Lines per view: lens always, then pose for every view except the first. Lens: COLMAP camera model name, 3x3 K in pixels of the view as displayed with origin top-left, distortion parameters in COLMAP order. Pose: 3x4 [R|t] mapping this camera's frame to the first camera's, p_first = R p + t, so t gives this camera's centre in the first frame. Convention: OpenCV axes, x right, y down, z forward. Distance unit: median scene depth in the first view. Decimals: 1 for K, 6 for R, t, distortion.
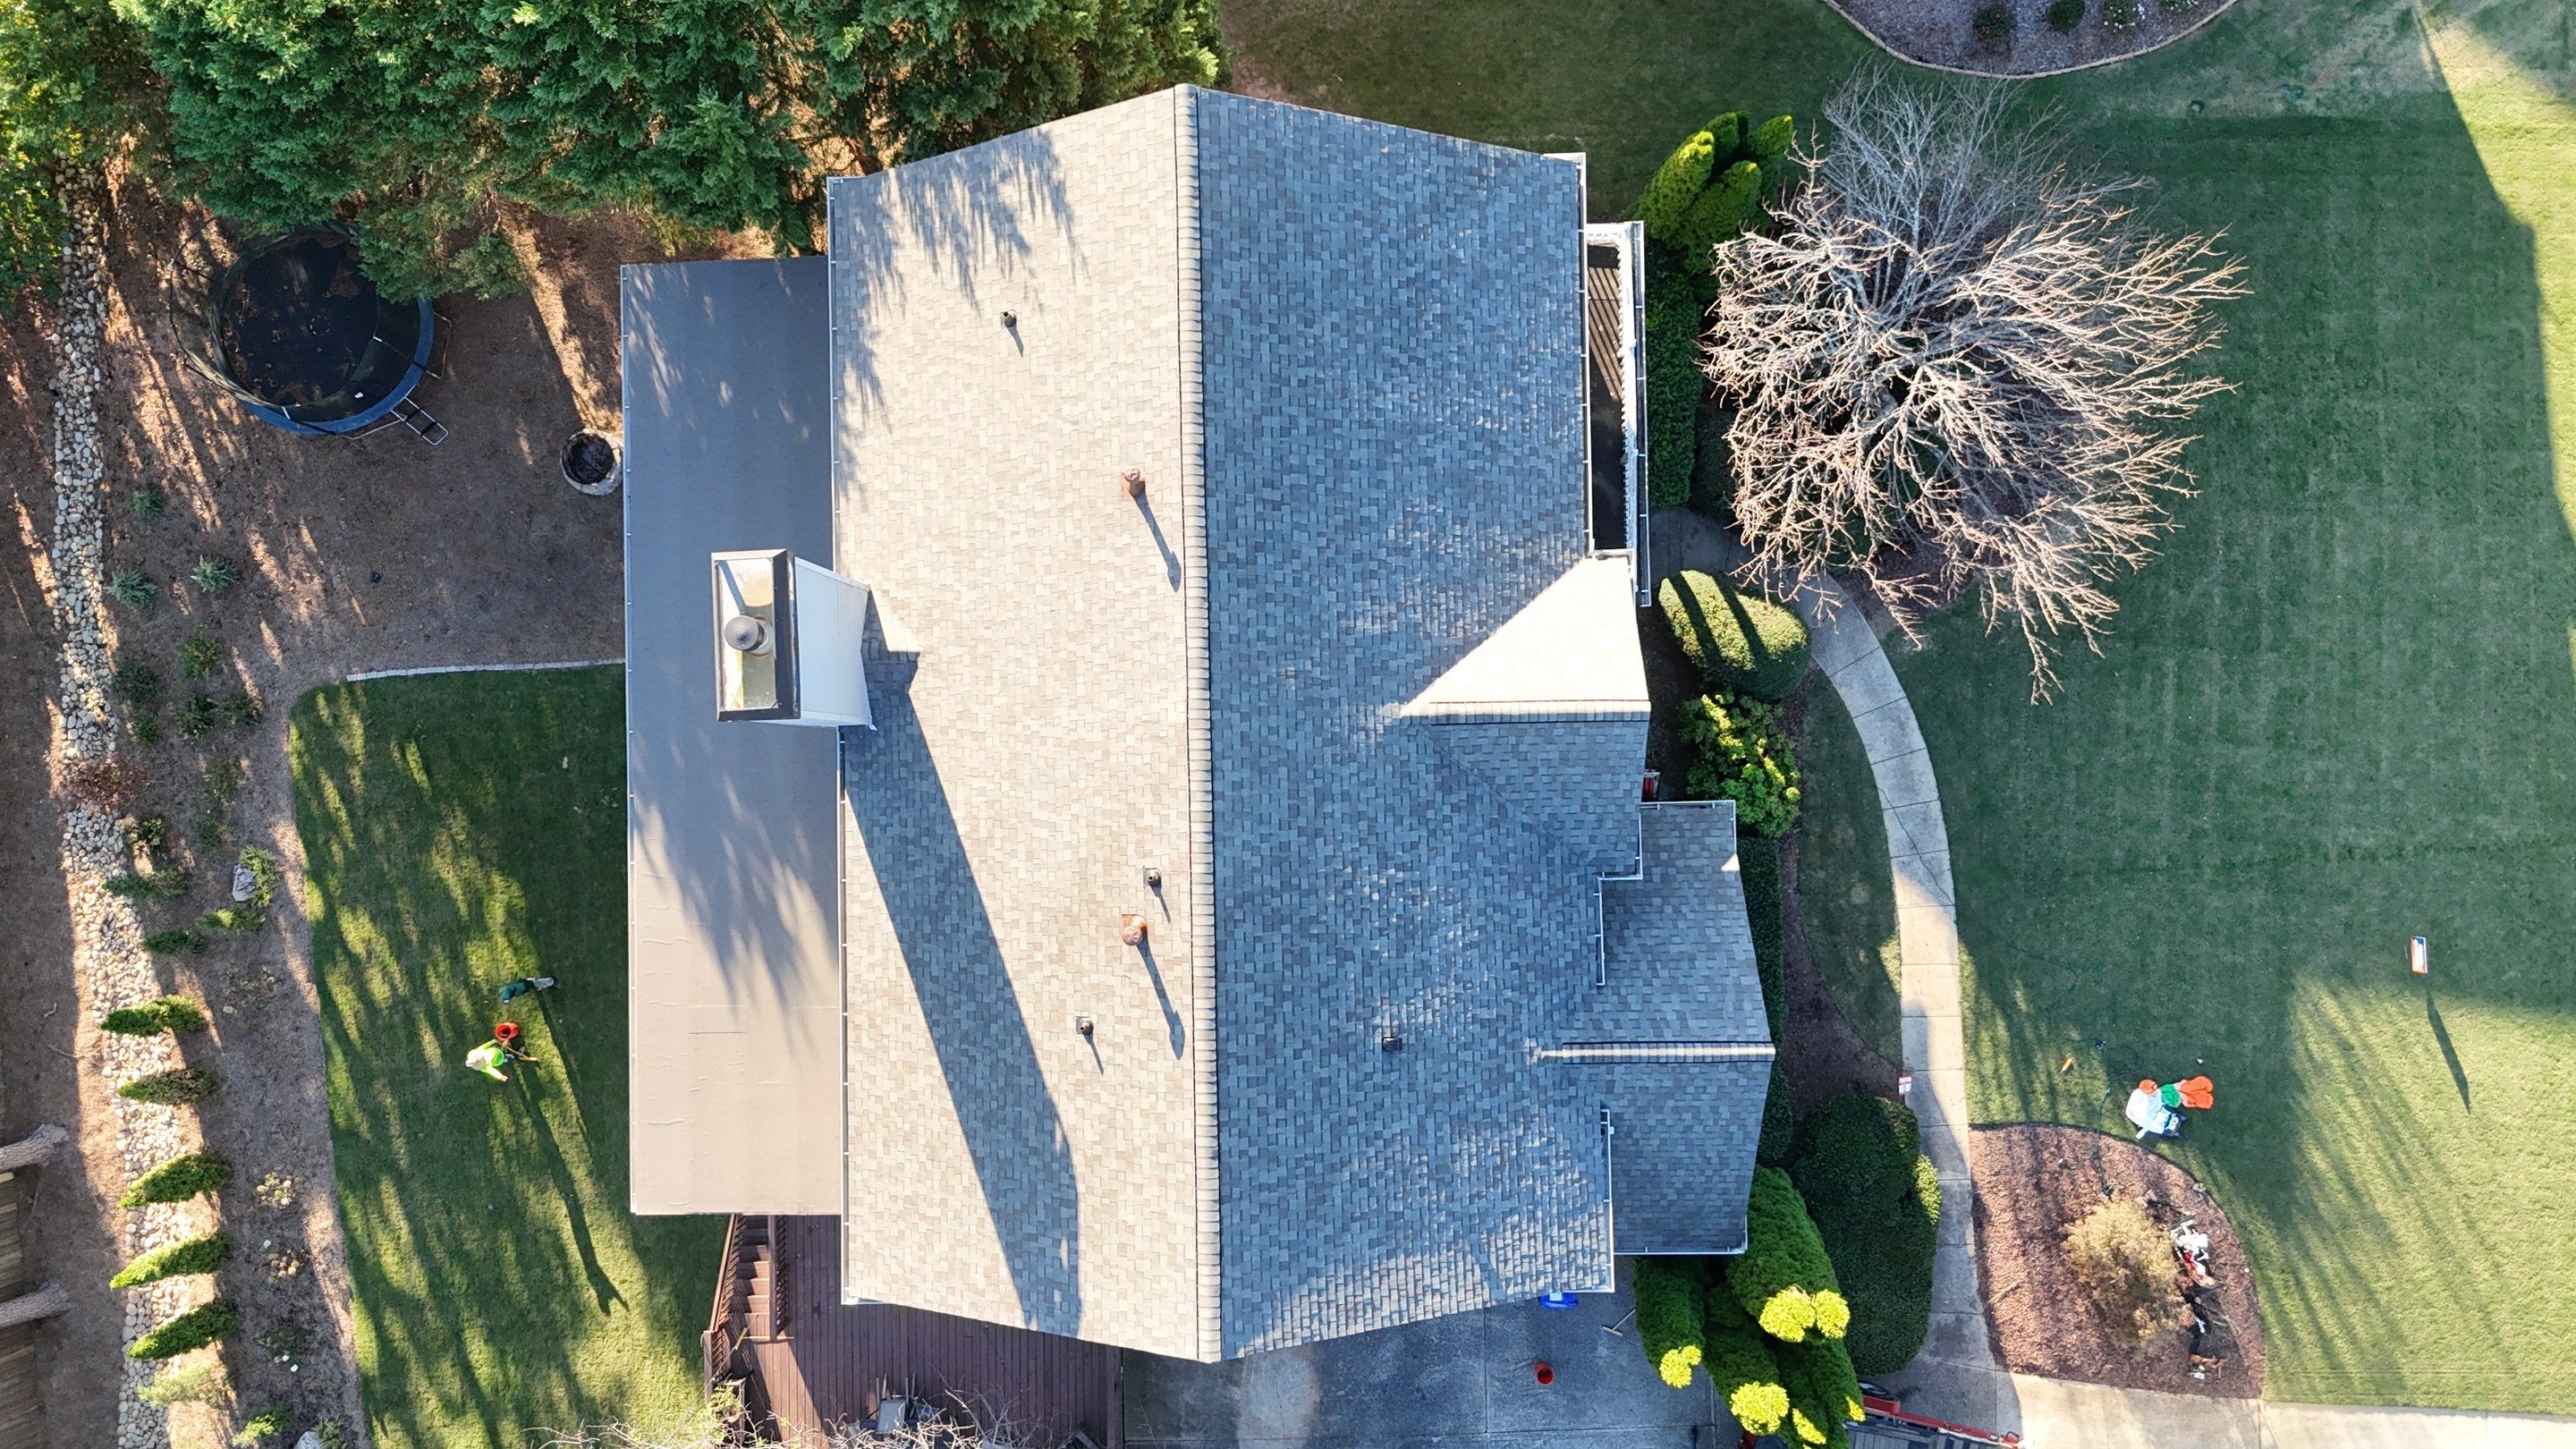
lens RADIAL K [[1950.8, 0, 1289.1], [0, 1950.8, 722.7], [0, 0, 1]] dist [0.047439, -0.022214]
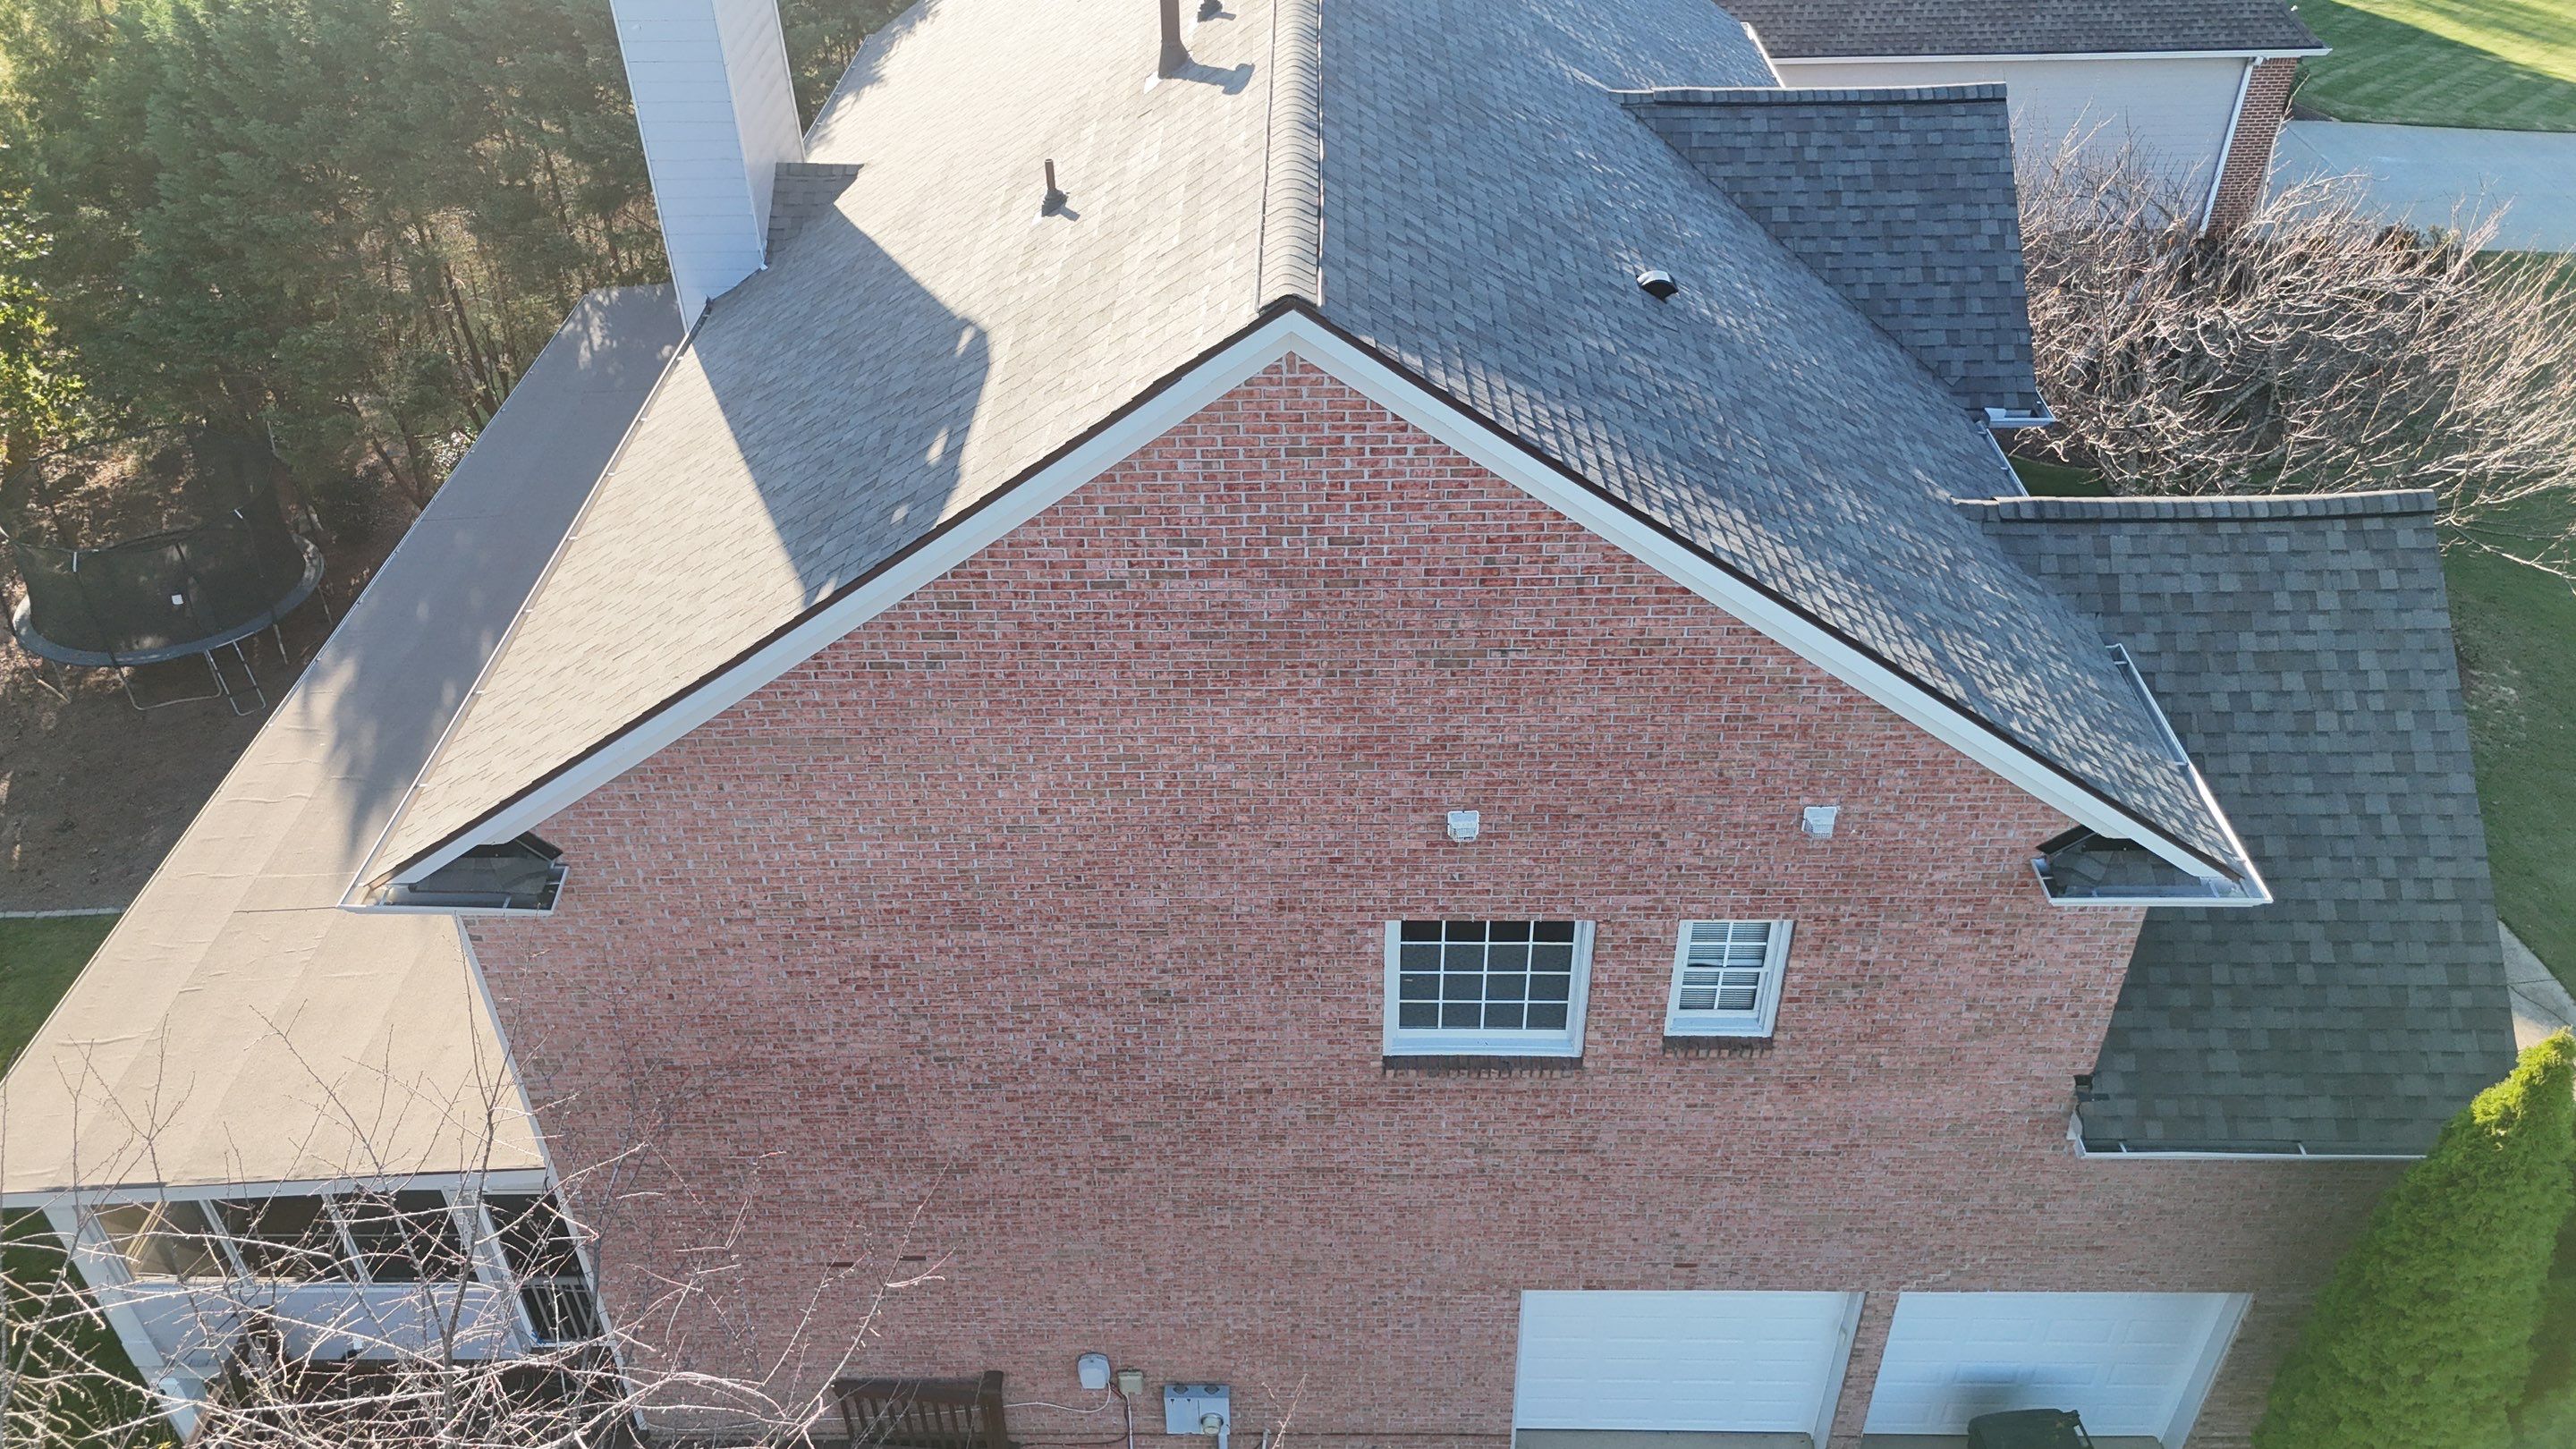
lens RADIAL K [[1950.8, 0, 1286.3], [0, 1950.8, 724.6], [0, 0, 1]] dist [0.047439, -0.022214]
pose [[0.999665, 0.019240, -0.017324, -0.030890], [-0.025558, 0.626553, -0.778960, 0.597534], [-0.004133, 0.779142, 0.626834, 0.730967]]
